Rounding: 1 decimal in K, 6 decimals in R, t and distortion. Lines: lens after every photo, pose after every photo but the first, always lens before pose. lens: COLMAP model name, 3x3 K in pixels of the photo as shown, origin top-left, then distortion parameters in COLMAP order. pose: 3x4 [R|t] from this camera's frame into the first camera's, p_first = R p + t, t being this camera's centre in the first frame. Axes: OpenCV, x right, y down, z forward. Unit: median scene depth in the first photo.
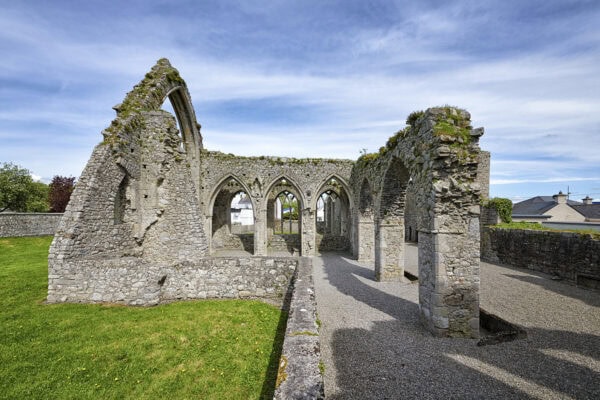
lens RADIAL K [[244.6, 0, 329.1], [0, 244.6, 210.2], [0, 0, 1]] dist [-0.001433, 0.000331]
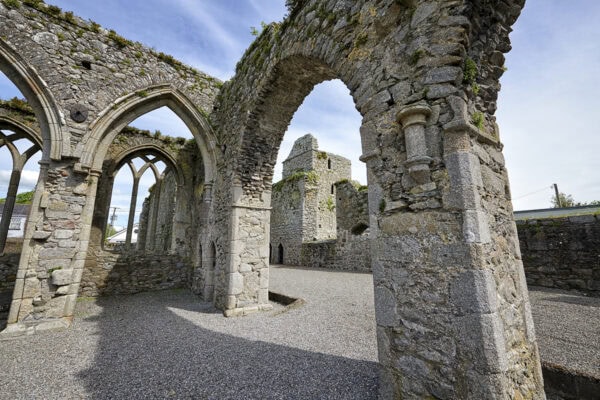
lens RADIAL K [[244.6, 0, 303.7], [0, 244.6, 187.3], [0, 0, 1]] dist [-0.001433, 0.000331]
pose [[0.837957, 0.098948, 0.536691, 0.001602], [0.012407, 0.979718, -0.199999, 0.094824], [-0.545596, 0.174249, 0.819733, 0.587487]]
